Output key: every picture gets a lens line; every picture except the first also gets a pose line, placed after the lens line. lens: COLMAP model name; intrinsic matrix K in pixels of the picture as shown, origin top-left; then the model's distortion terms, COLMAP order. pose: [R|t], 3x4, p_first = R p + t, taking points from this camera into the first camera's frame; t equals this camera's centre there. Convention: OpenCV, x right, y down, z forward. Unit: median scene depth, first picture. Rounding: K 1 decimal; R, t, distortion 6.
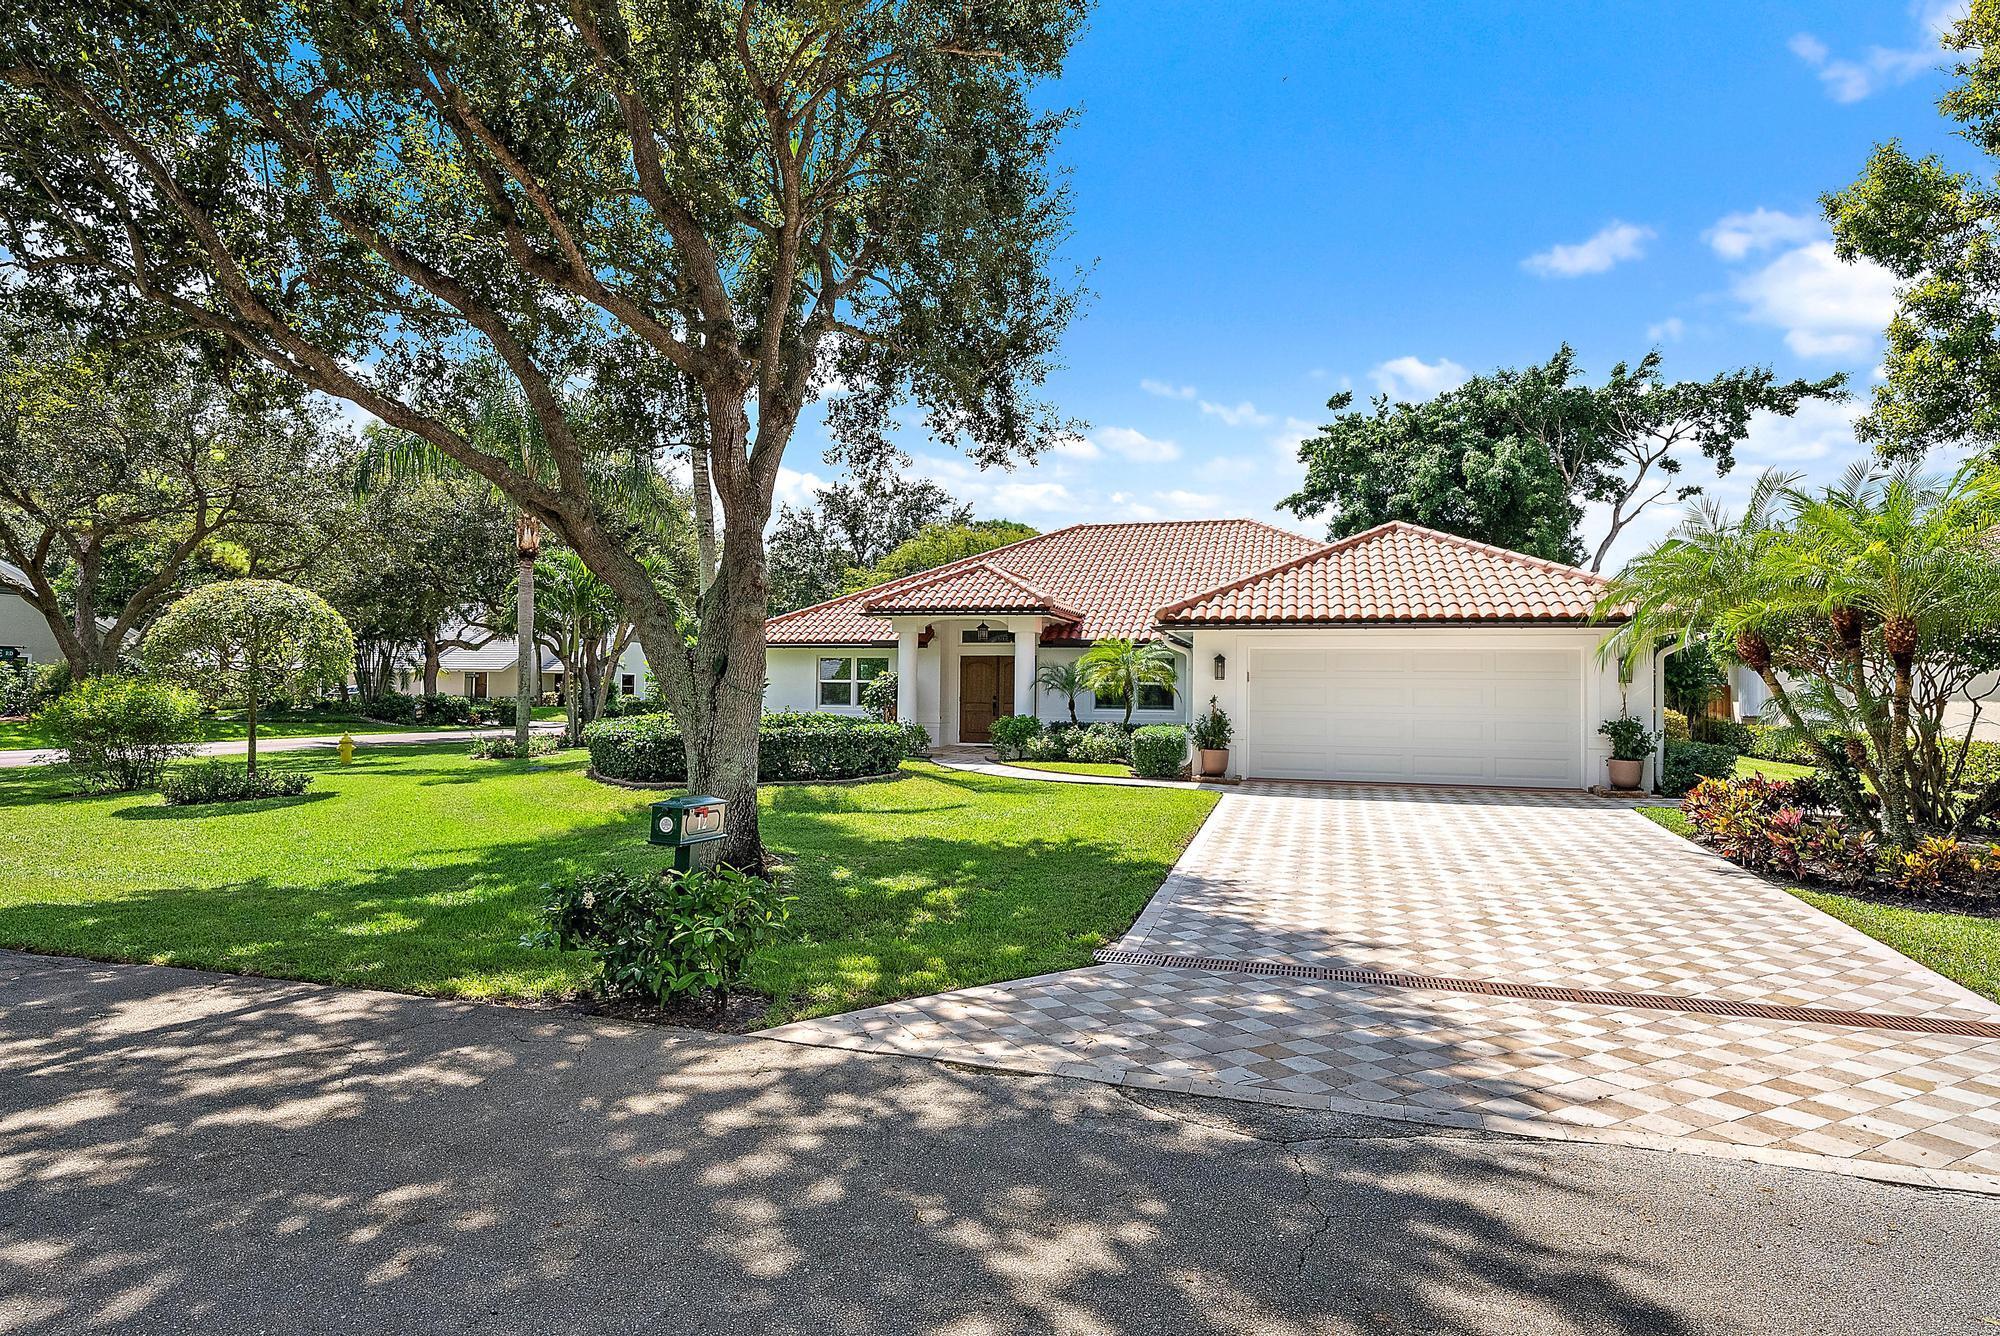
lens RADIAL K [[1049.1, 0, 1005.1], [0, 1049.1, 688.9], [0, 0, 1]] dist [-0.000446, -0.000174]
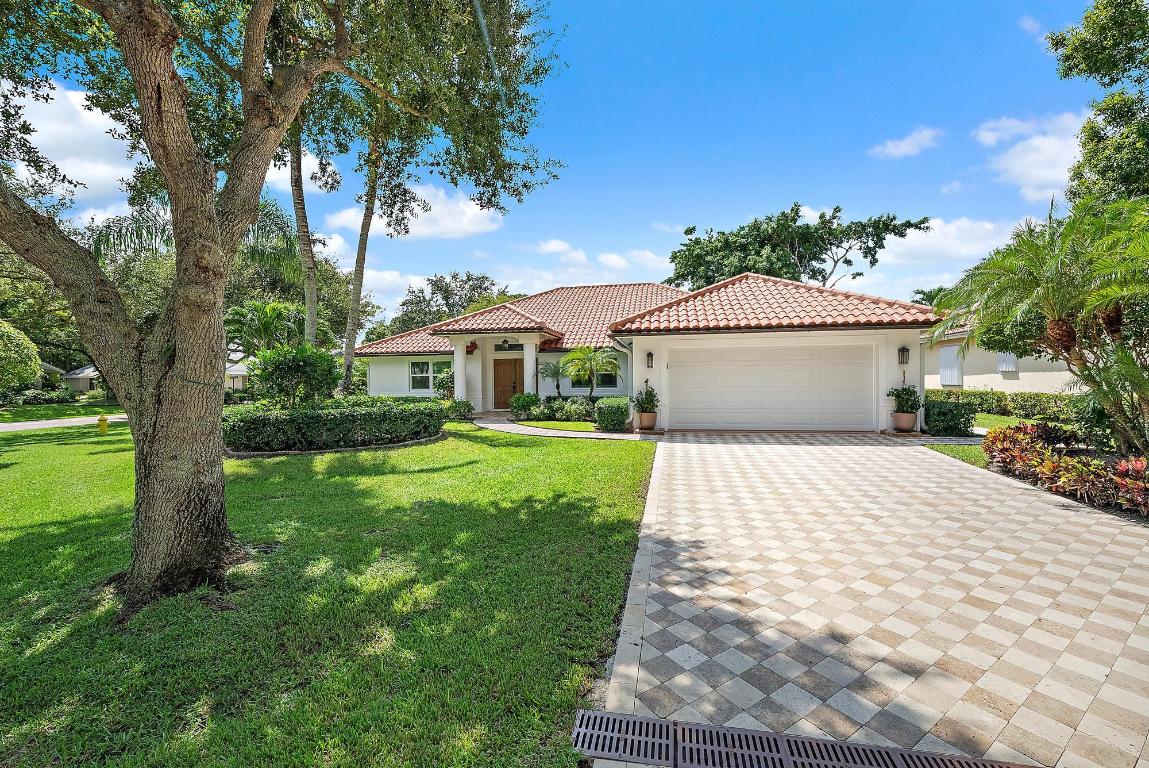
lens RADIAL K [[482.3, 0, 574.5], [0, 482.3, 384.0], [0, 0, 1]] dist [-0.000051, -0.000010]
pose [[0.995563, -0.023201, 0.091187, 0.019448], [0.022103, 0.999671, 0.013032, 0.002396], [-0.091459, -0.010959, 0.995749, 0.225952]]
